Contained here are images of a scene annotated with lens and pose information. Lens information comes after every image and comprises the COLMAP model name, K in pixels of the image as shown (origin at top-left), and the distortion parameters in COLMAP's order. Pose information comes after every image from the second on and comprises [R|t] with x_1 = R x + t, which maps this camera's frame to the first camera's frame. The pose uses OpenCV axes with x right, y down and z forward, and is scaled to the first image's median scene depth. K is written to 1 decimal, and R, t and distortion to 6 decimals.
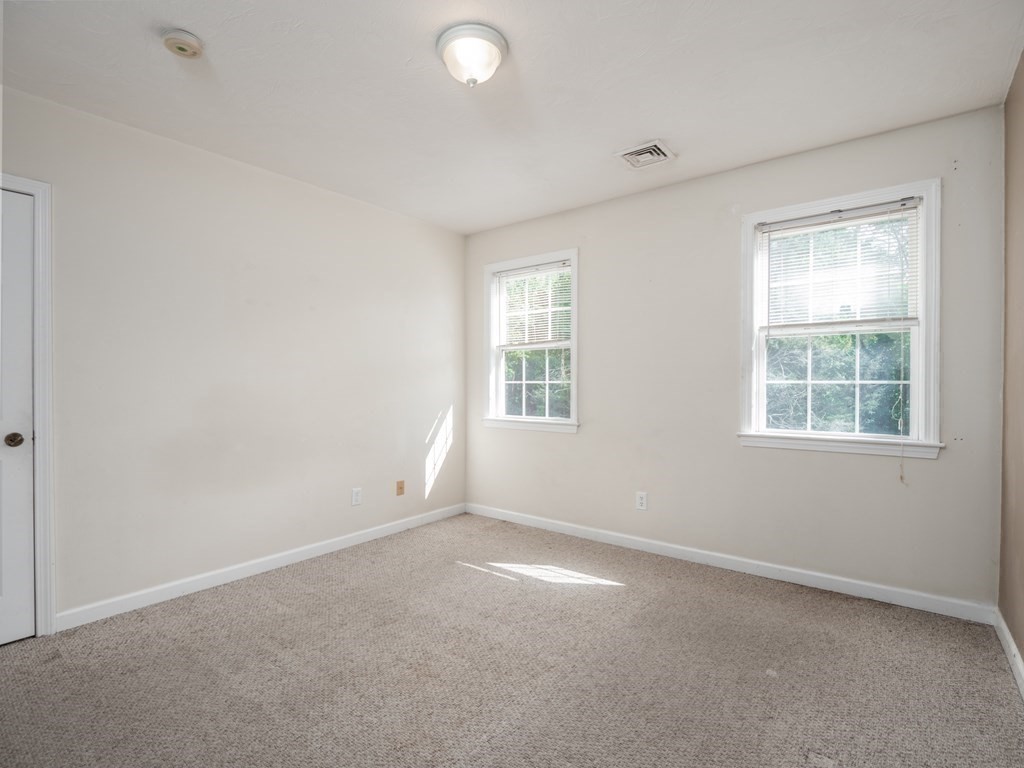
lens RADIAL K [[499.3, 0, 511.6], [0, 499.3, 386.6], [0, 0, 1]] dist [0.000503, -0.010571]
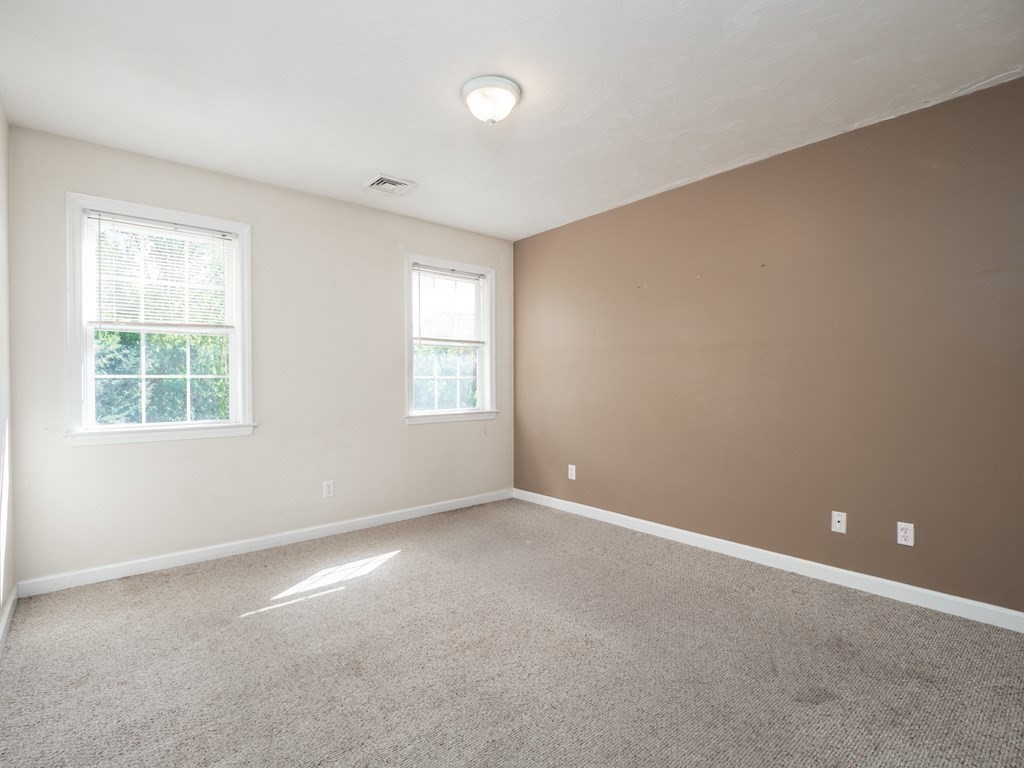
lens RADIAL K [[499.3, 0, 511.6], [0, 499.3, 386.6], [0, 0, 1]] dist [0.000503, -0.010571]
pose [[0.190245, -0.010710, 0.981678, -0.706470], [0.009965, 0.999910, 0.008978, 0.005842], [-0.981686, 0.008074, 0.190334, 0.417164]]
